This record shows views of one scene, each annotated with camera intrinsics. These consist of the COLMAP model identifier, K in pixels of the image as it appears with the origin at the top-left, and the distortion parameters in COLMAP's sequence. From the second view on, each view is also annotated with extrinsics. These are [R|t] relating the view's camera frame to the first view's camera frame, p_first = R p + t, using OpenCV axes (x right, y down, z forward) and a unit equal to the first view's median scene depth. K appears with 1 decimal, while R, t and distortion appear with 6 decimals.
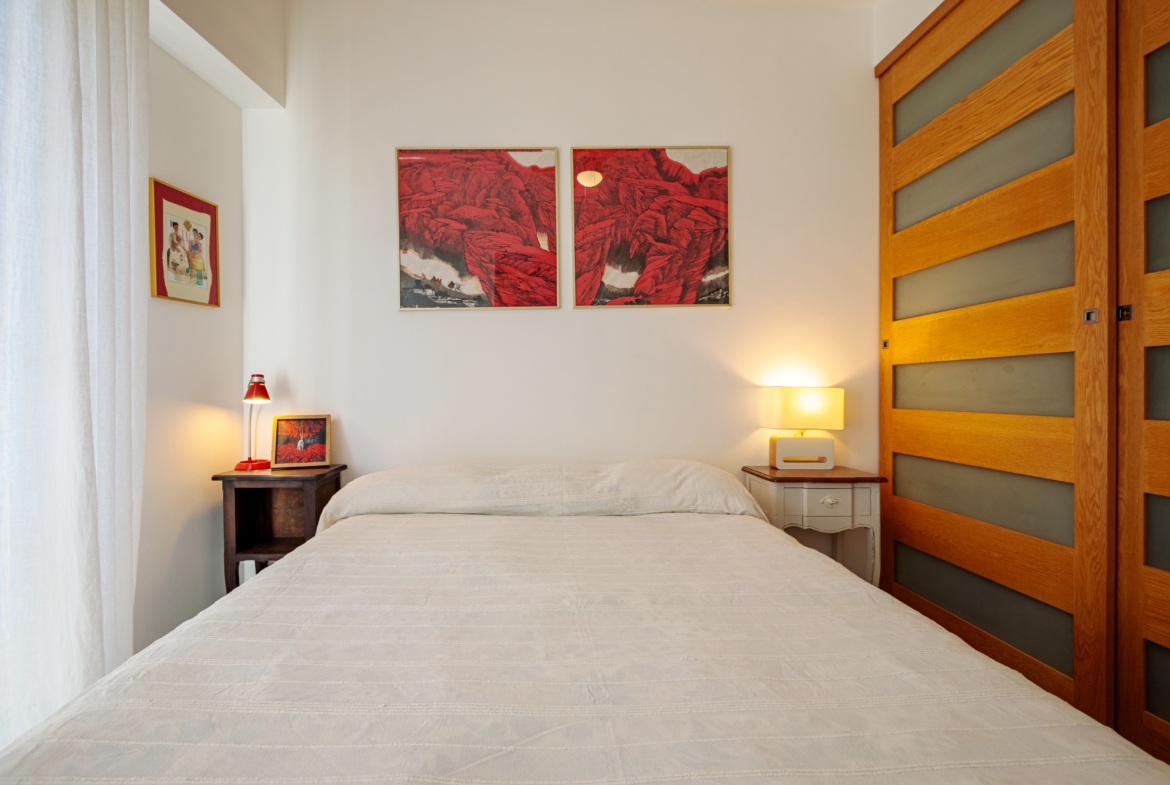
lens RADIAL K [[544.1, 0, 585.0], [0, 544.1, 392.5], [0, 0, 1]] dist [0.002074, 0.001079]
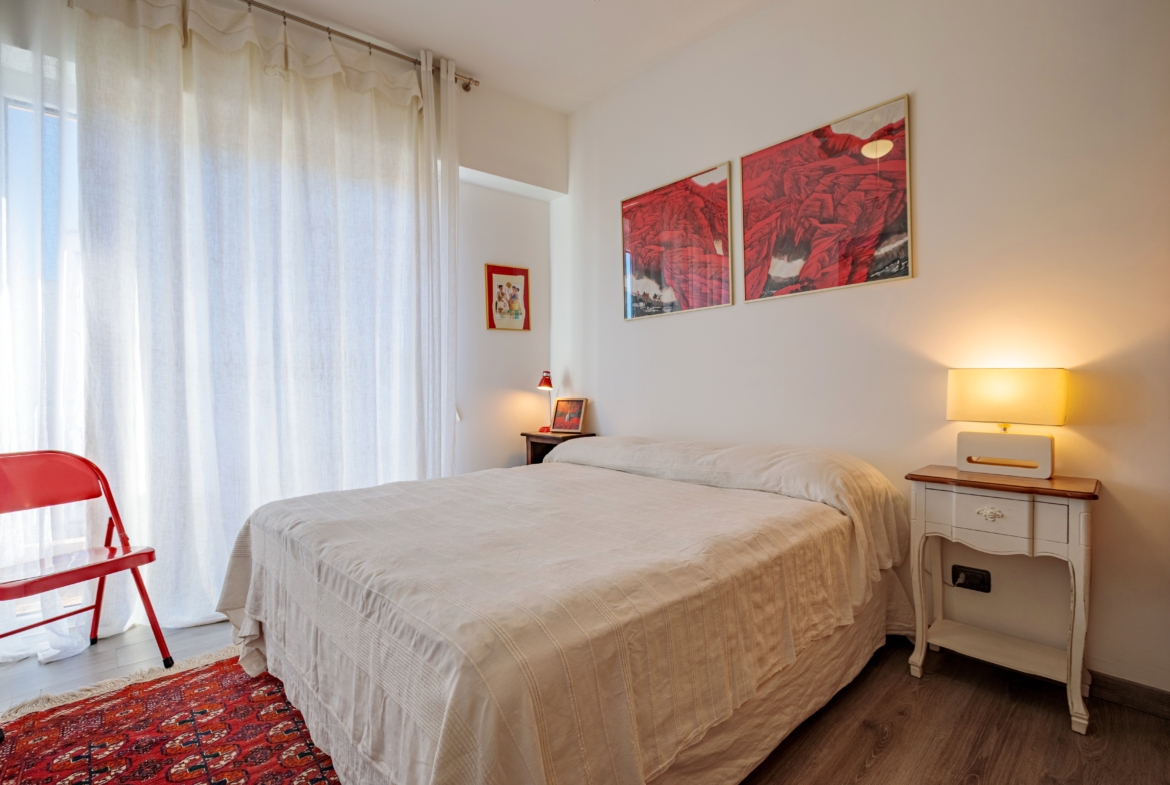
lens RADIAL K [[544.1, 0, 585.0], [0, 544.1, 392.5], [0, 0, 1]] dist [0.002074, 0.001079]
pose [[0.660643, 0.001571, -0.750699, 0.593649], [-0.001093, 0.999999, 0.001130, 0.023735], [0.750699, 0.000074, 0.660644, 0.041674]]
